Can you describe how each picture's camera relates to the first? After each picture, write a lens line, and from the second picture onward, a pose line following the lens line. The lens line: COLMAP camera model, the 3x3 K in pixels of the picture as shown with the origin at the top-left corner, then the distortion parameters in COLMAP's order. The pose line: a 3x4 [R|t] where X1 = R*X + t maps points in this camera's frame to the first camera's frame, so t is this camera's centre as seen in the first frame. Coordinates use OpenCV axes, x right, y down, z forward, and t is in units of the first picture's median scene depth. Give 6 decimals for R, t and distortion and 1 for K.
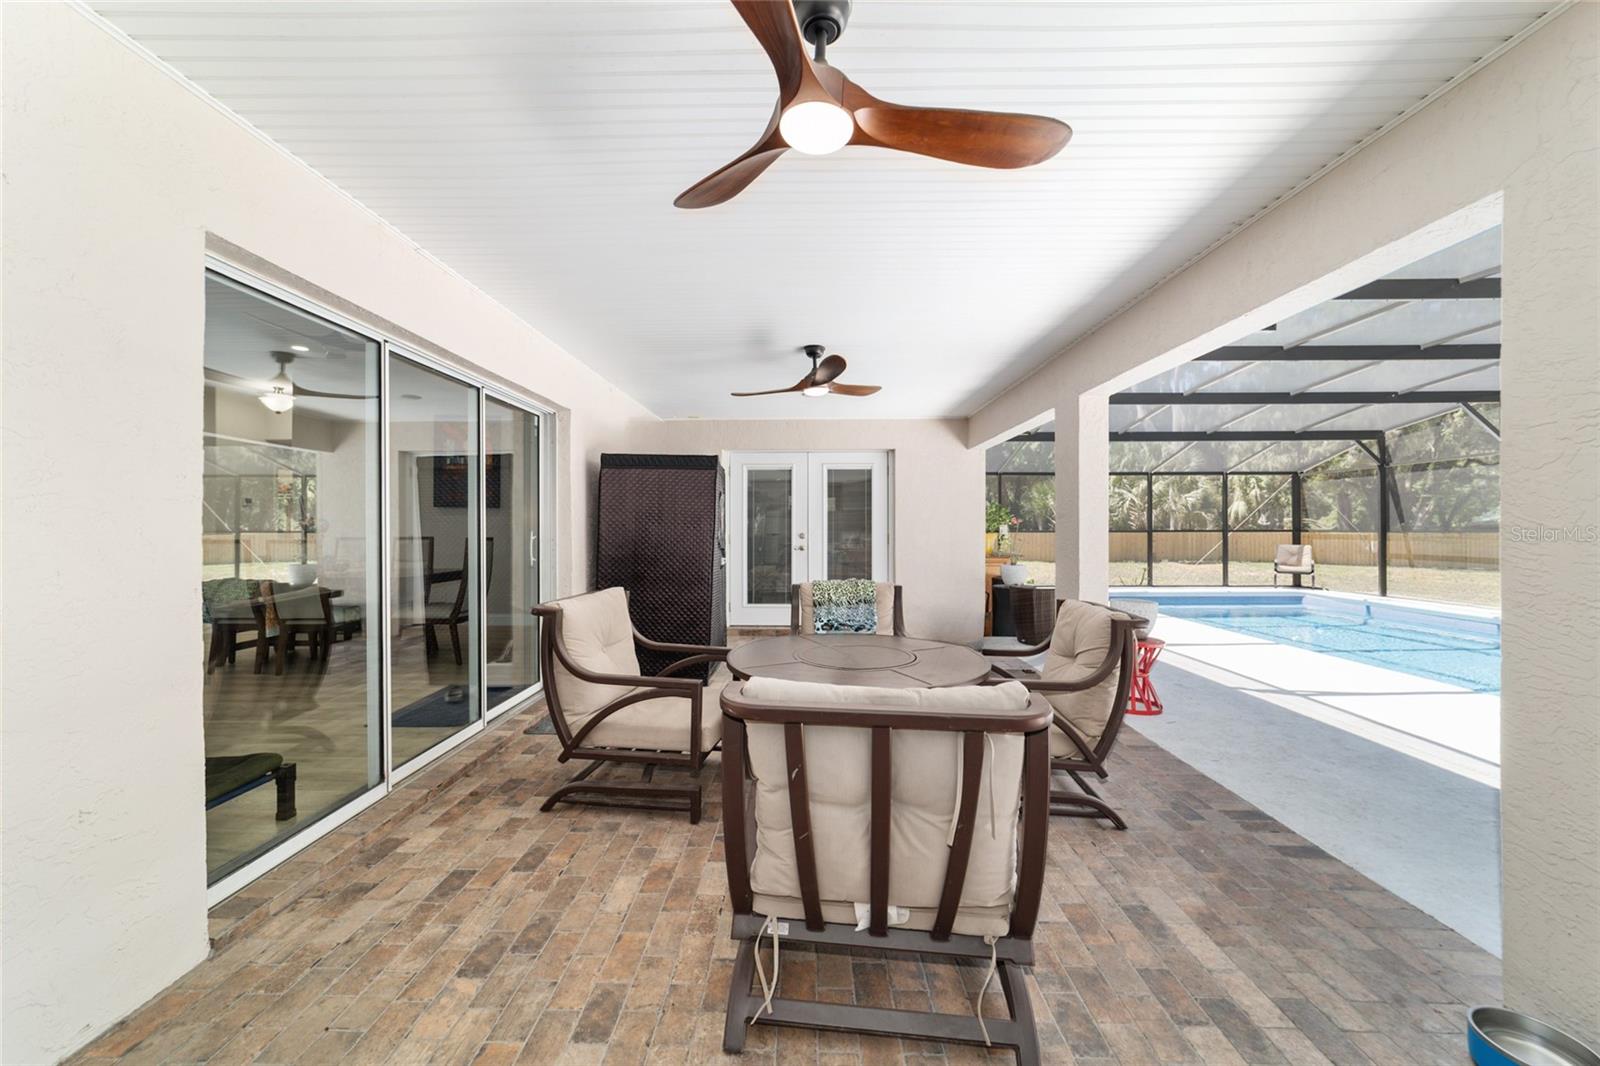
lens RADIAL K [[617.0, 0, 796.9], [0, 617.0, 533.1], [0, 0, 1]] dist [-0.014014, 0.007220]
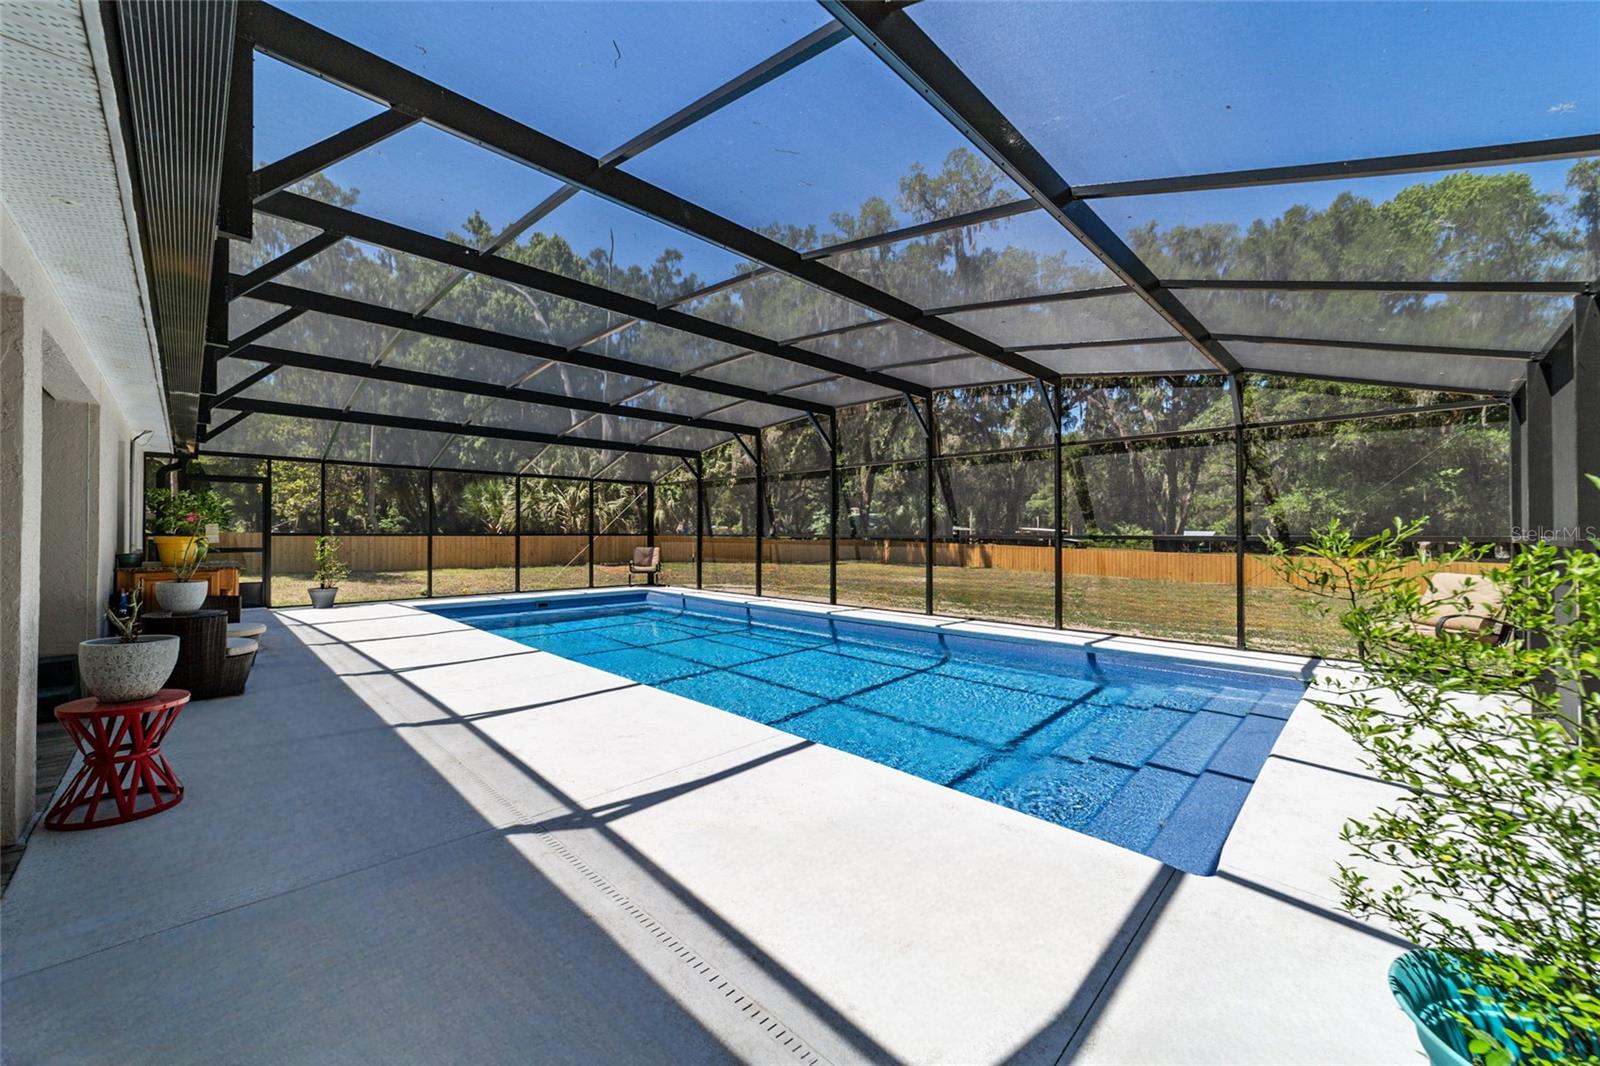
lens RADIAL K [[617.0, 0, 799.3], [0, 617.0, 531.3], [0, 0, 1]] dist [-0.014014, 0.007220]
pose [[0.691005, 0.005425, 0.722830, 0.186392], [0.002102, 0.999953, -0.009514, 0.001438], [-0.722847, 0.008094, 0.690961, 0.020903]]
